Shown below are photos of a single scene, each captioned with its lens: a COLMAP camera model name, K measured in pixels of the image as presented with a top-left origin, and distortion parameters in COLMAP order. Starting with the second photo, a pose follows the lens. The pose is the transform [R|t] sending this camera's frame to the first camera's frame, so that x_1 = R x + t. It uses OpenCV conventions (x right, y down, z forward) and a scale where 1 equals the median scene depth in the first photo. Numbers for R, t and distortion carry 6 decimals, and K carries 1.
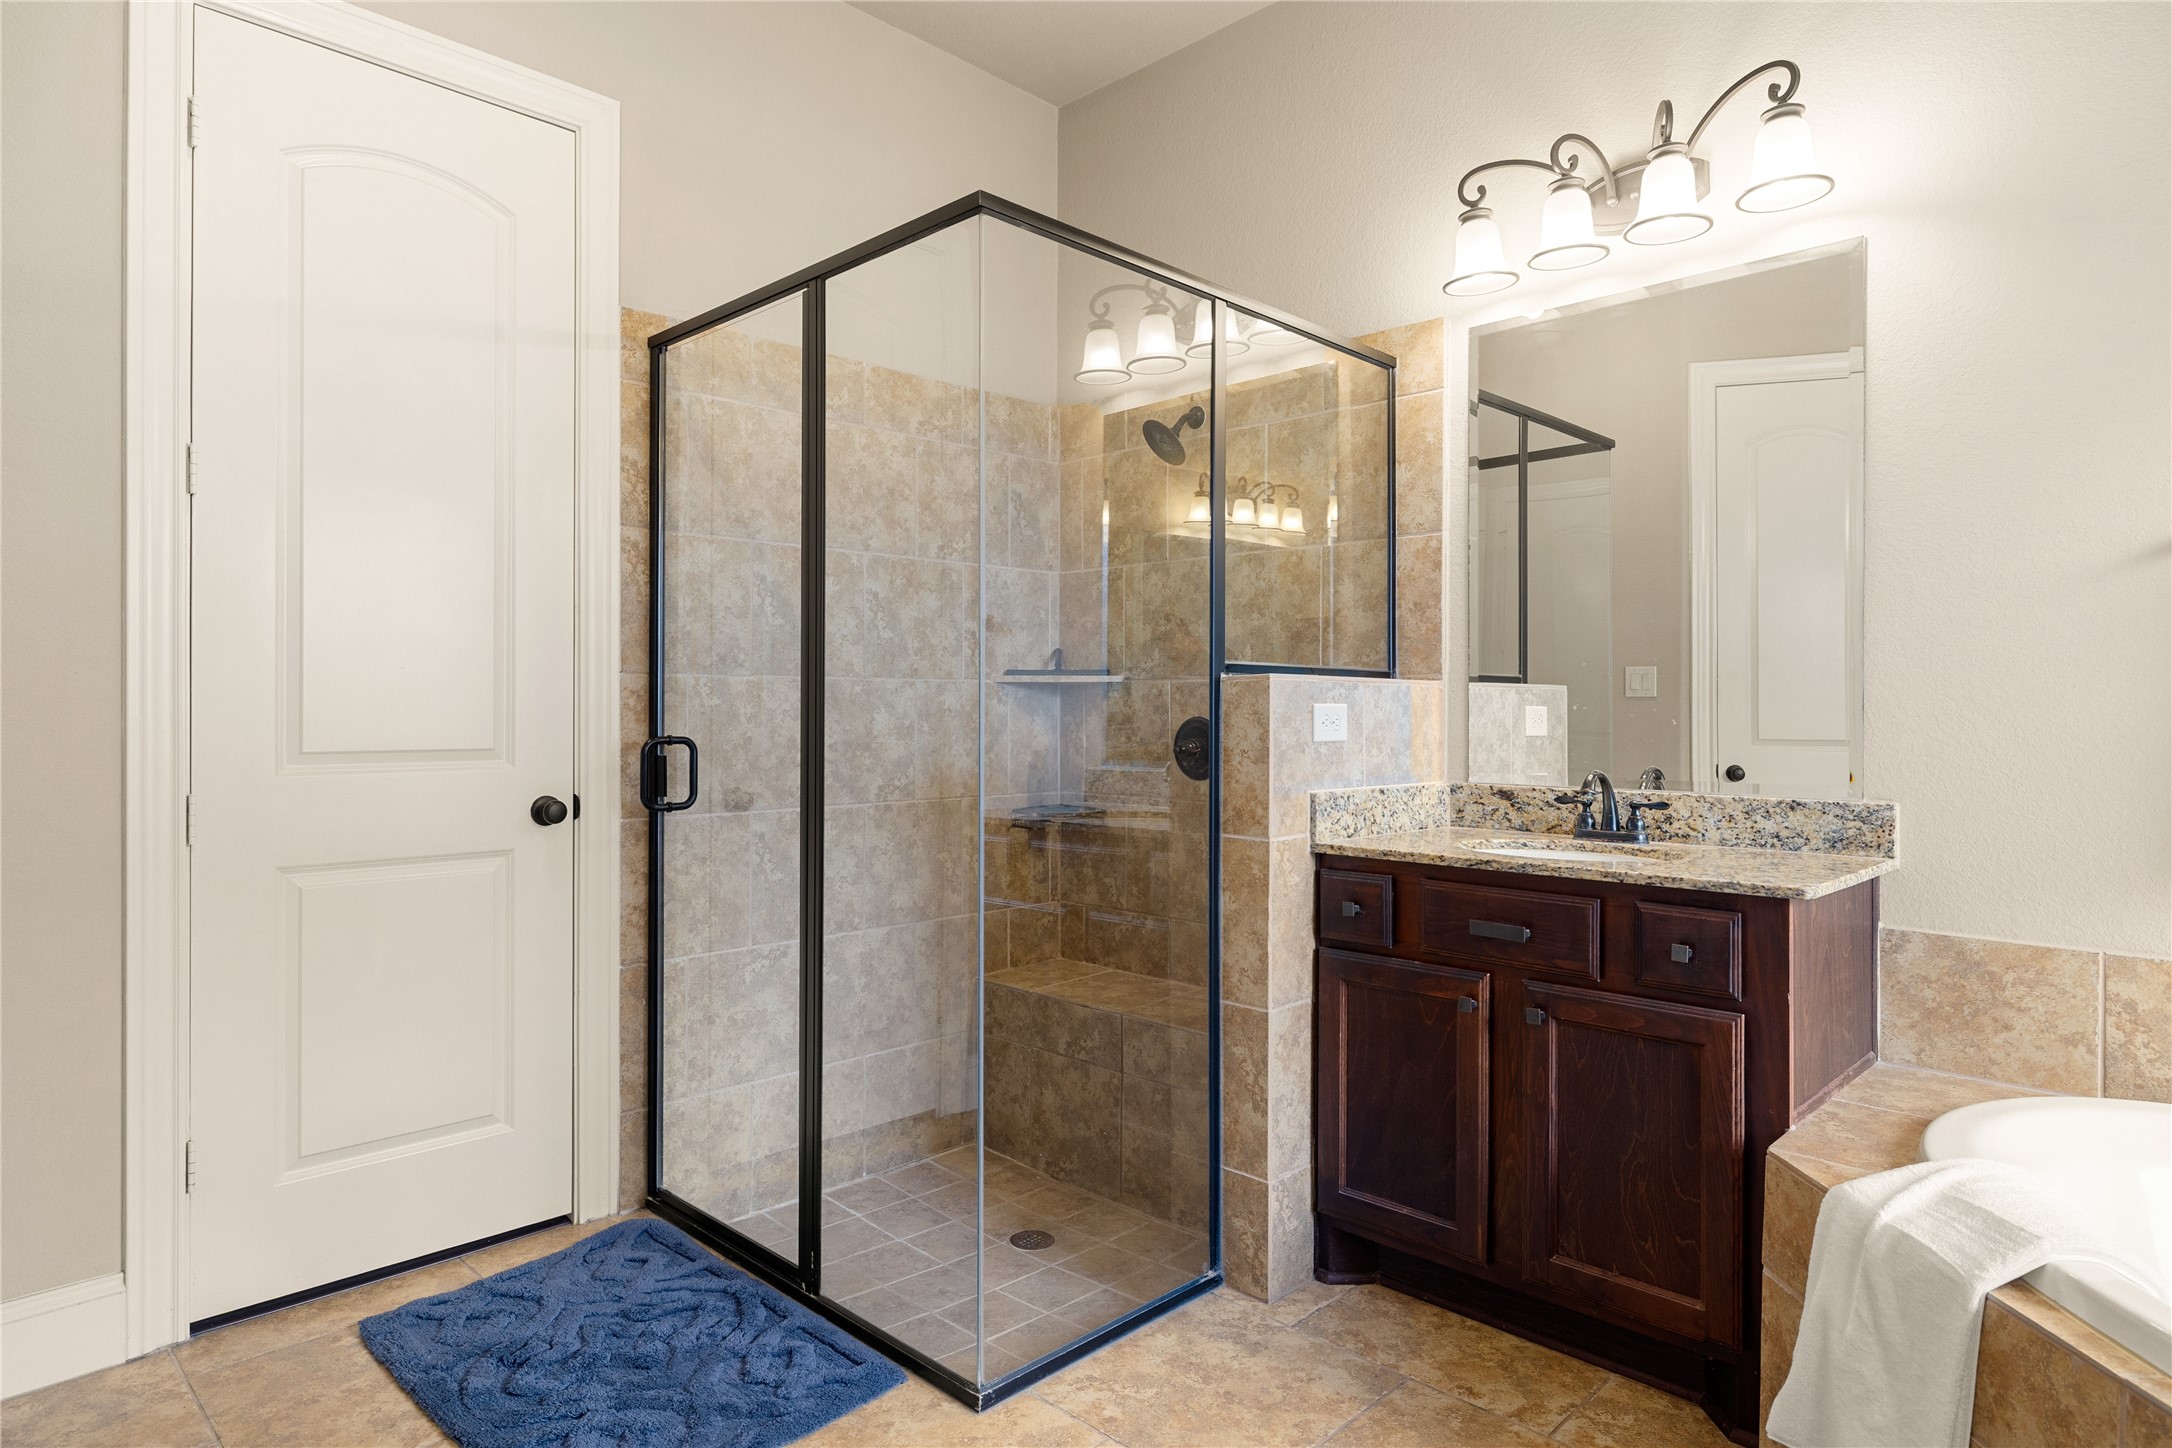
lens RADIAL K [[1221.1, 0, 1087.6], [0, 1221.1, 712.3], [0, 0, 1]] dist [0.001523, -0.001352]
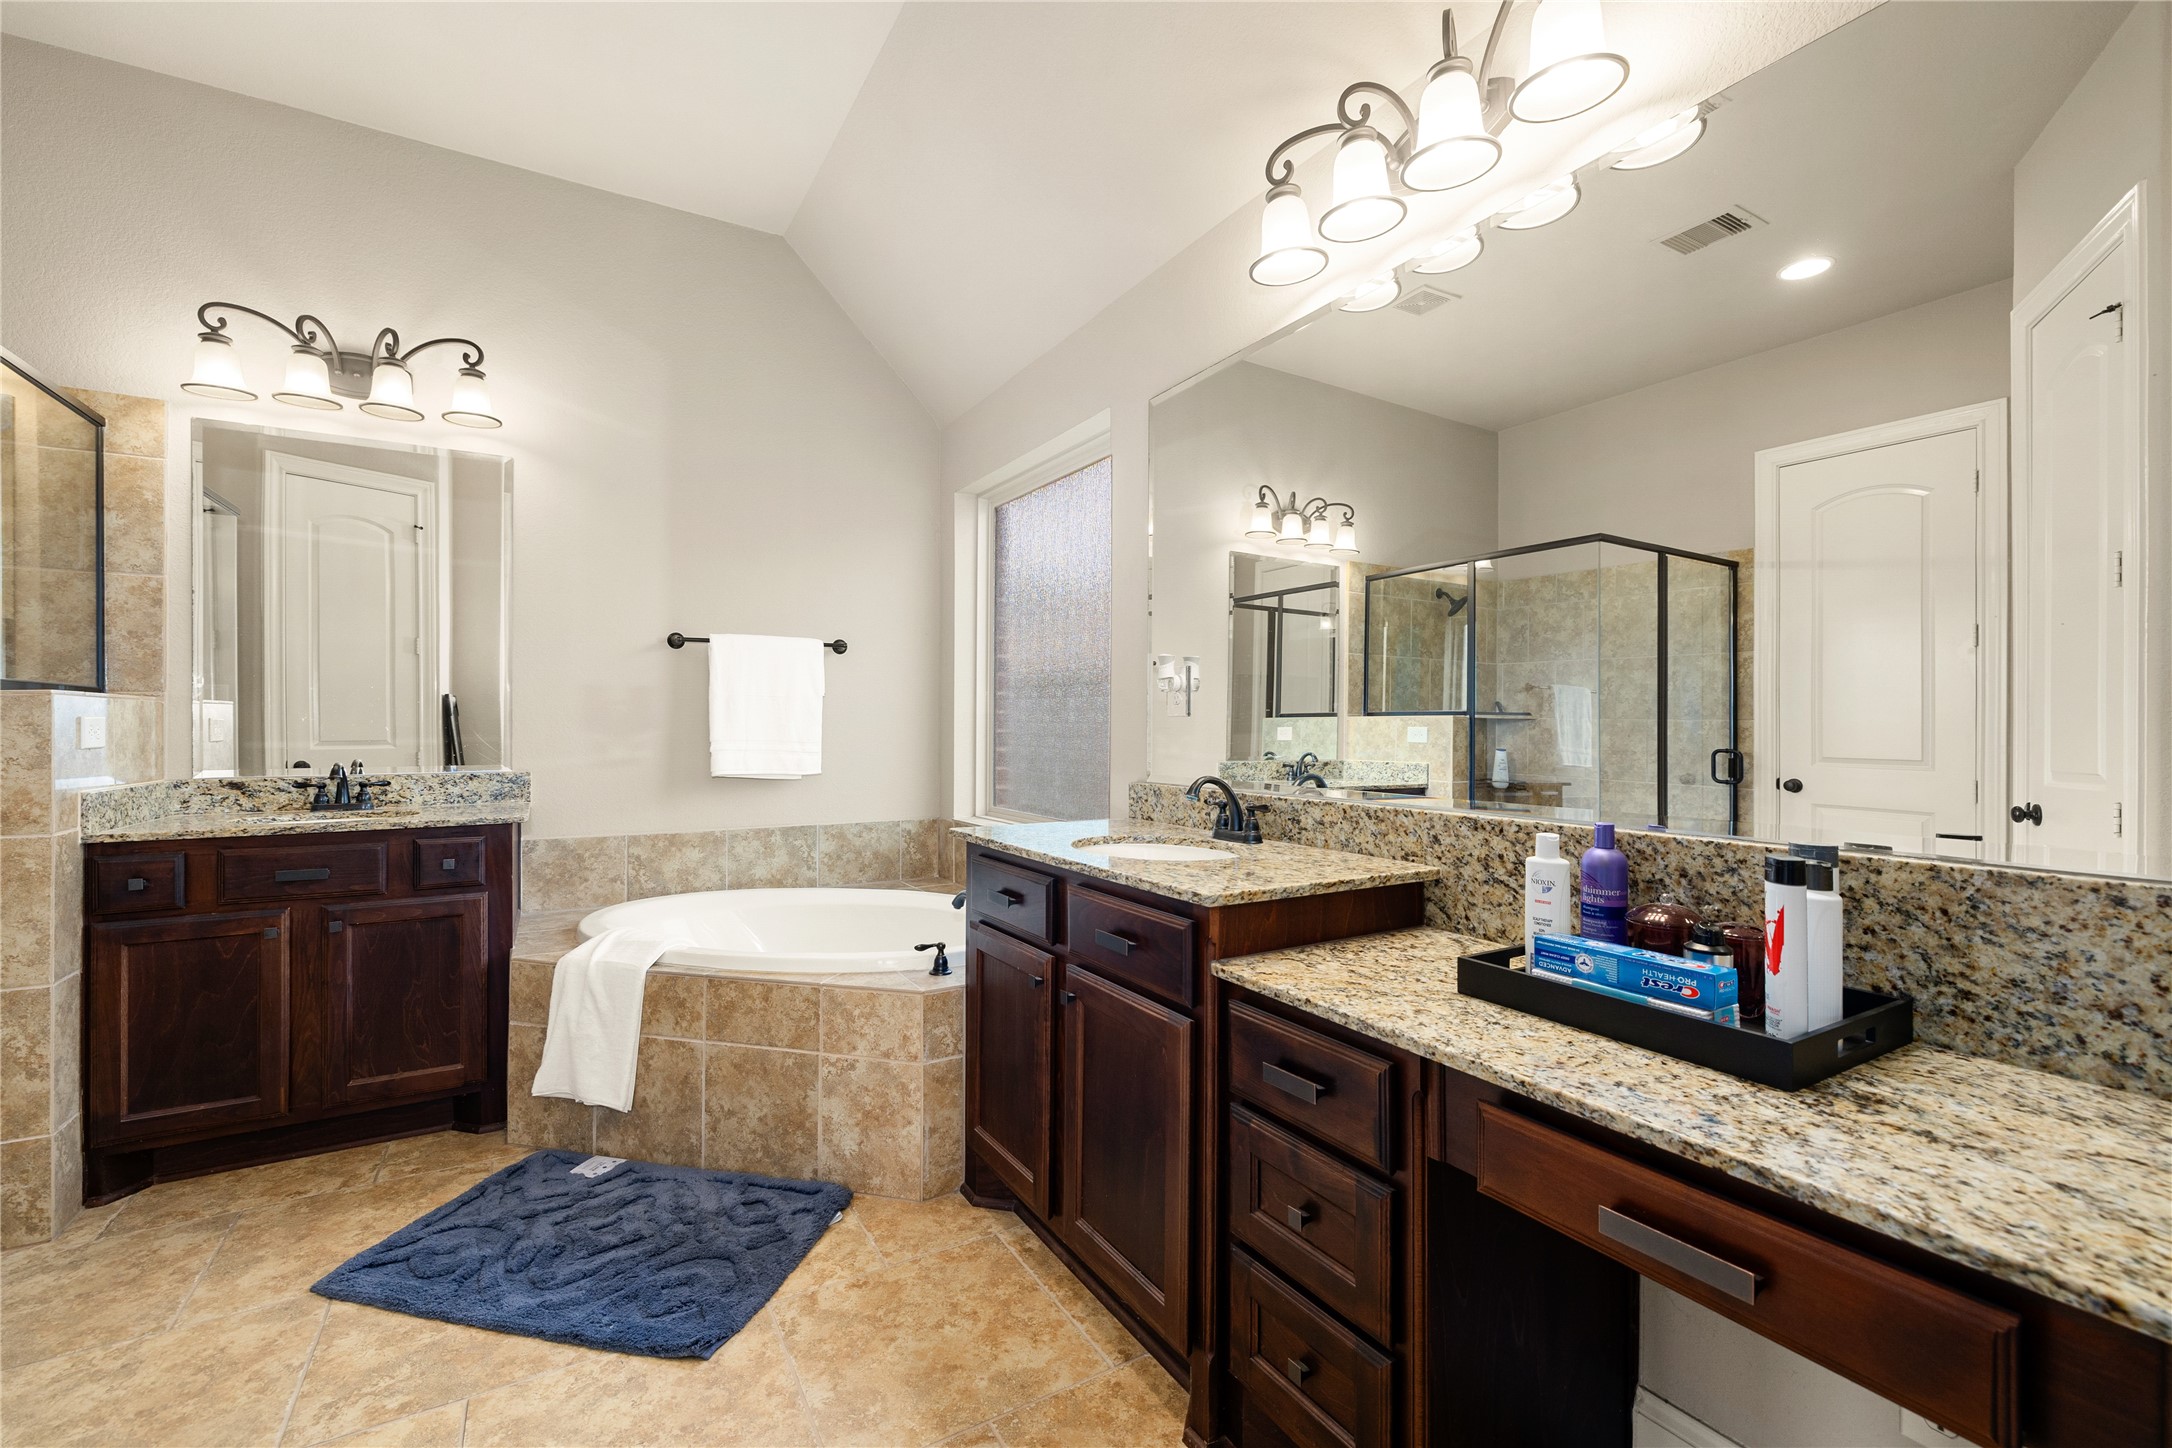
lens RADIAL K [[913.2, 0, 1088.5], [0, 913.2, 722.7], [0, 0, 1]] dist [0.001807, -0.000395]
pose [[0.254945, -0.003132, 0.966950, -0.424295], [0.000891, 0.999995, 0.003004, -0.002634], [-0.966955, 0.000096, 0.254947, -0.154259]]
